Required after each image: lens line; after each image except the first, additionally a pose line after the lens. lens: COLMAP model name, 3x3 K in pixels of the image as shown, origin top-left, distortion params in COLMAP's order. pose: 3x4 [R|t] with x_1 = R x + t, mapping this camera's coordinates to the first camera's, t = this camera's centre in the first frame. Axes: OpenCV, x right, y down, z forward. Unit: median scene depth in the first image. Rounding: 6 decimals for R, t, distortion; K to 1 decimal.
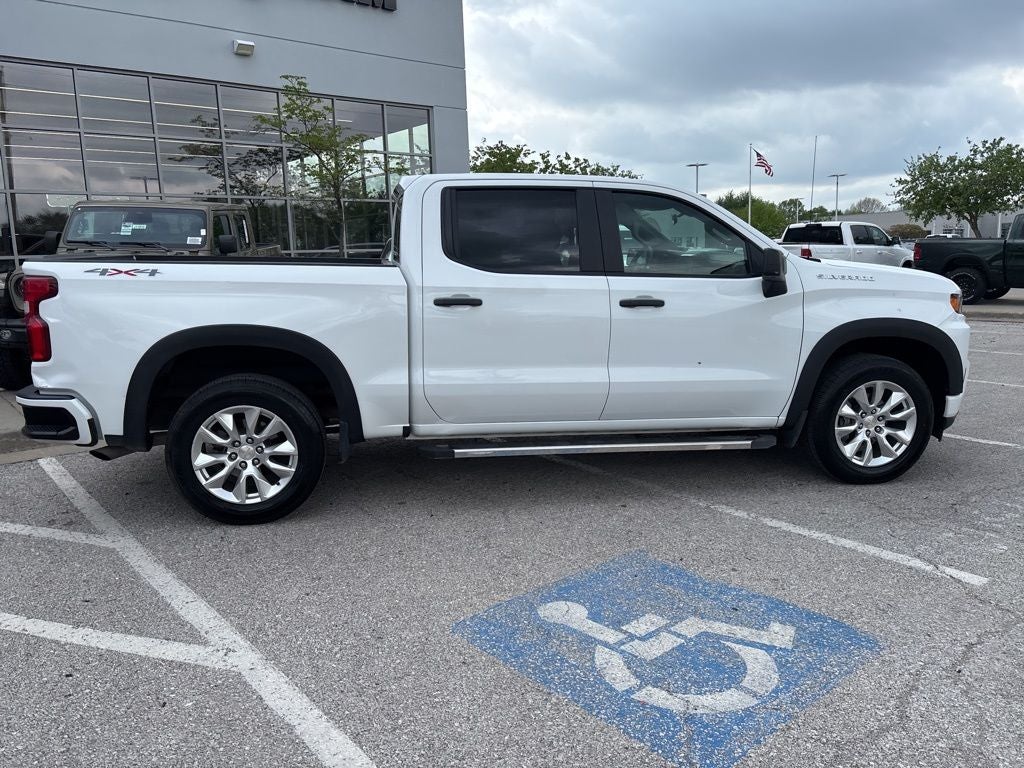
lens RADIAL K [[775.9, 0, 509.8], [0, 775.9, 378.8], [0, 0, 1]] dist [0.043356, -0.049089]
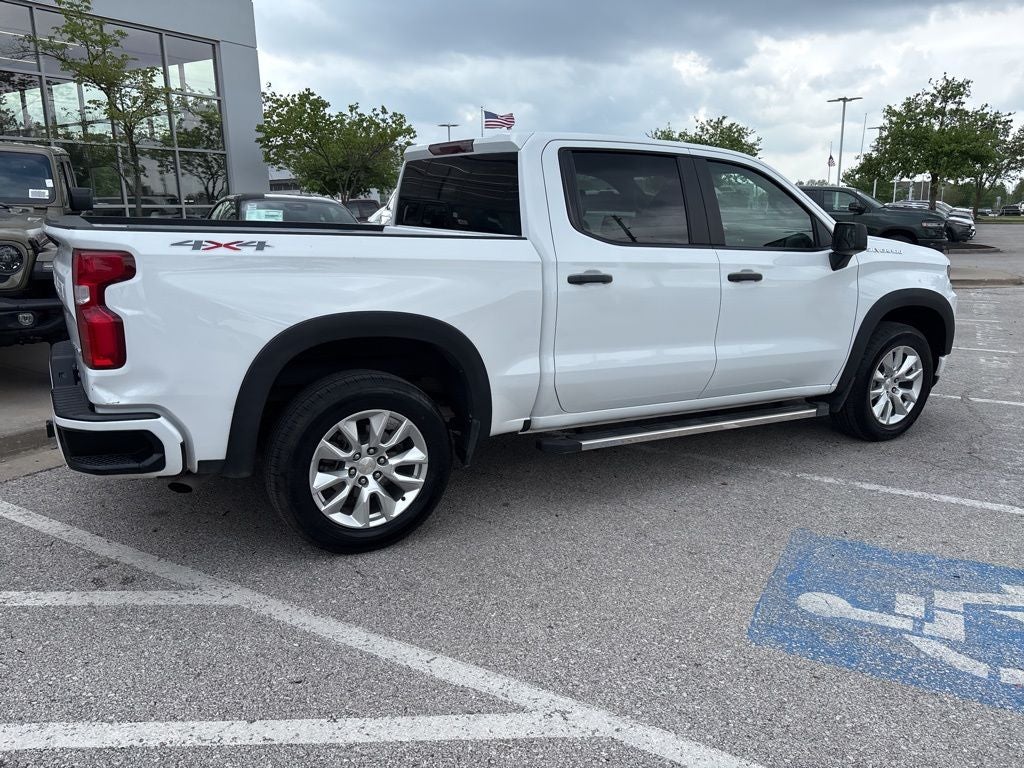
lens RADIAL K [[774.0, 0, 509.8], [0, 774.0, 388.7], [0, 0, 1]] dist [0.054553, -0.070123]
pose [[0.938817, -0.058328, 0.339442, -0.467024], [0.036975, 0.996928, 0.069045, -0.037576], [-0.342427, -0.052270, 0.938089, 0.181454]]
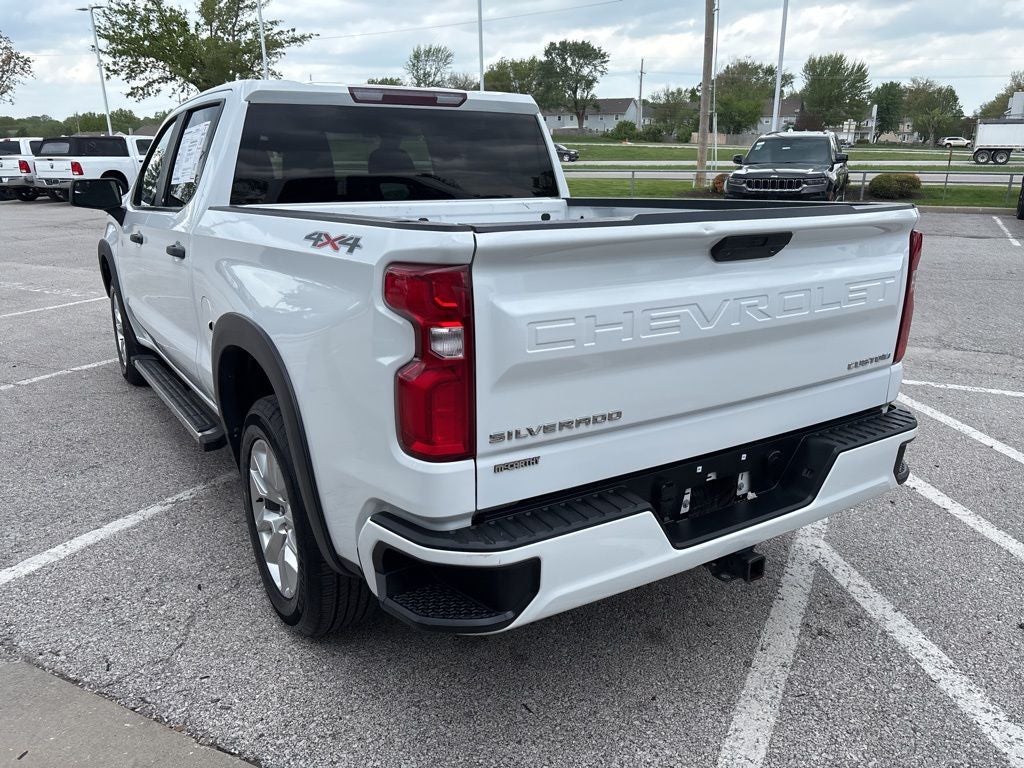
lens RADIAL K [[774.0, 0, 509.8], [0, 774.0, 388.7], [0, 0, 1]] dist [0.054553, -0.070123]
pose [[-0.383932, -0.249978, 0.888879, -1.014555], [0.160378, 0.929971, 0.330806, -0.255592], [-0.909327, 0.269564, -0.316955, 1.431590]]
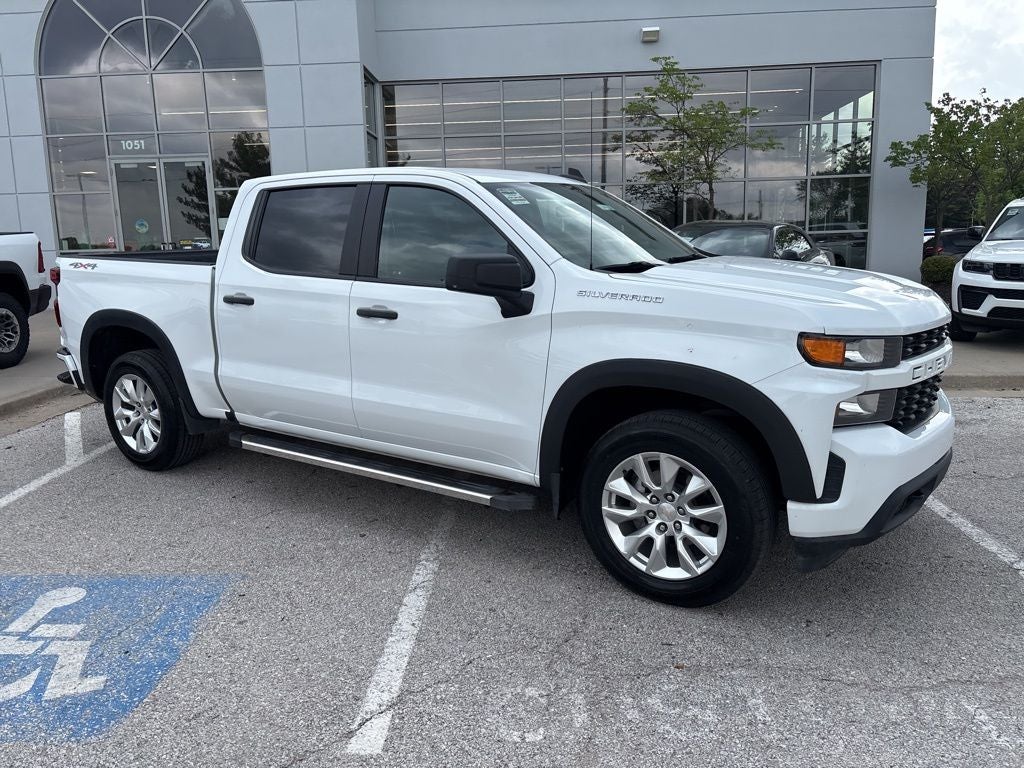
lens RADIAL K [[774.0, 0, 509.8], [0, 774.0, 388.7], [0, 0, 1]] dist [0.054553, -0.070123]
pose [[0.728986, 0.130643, -0.671947, 0.917587], [-0.103820, 0.991364, 0.080113, -0.103164], [0.676610, 0.011360, 0.736254, 0.474925]]
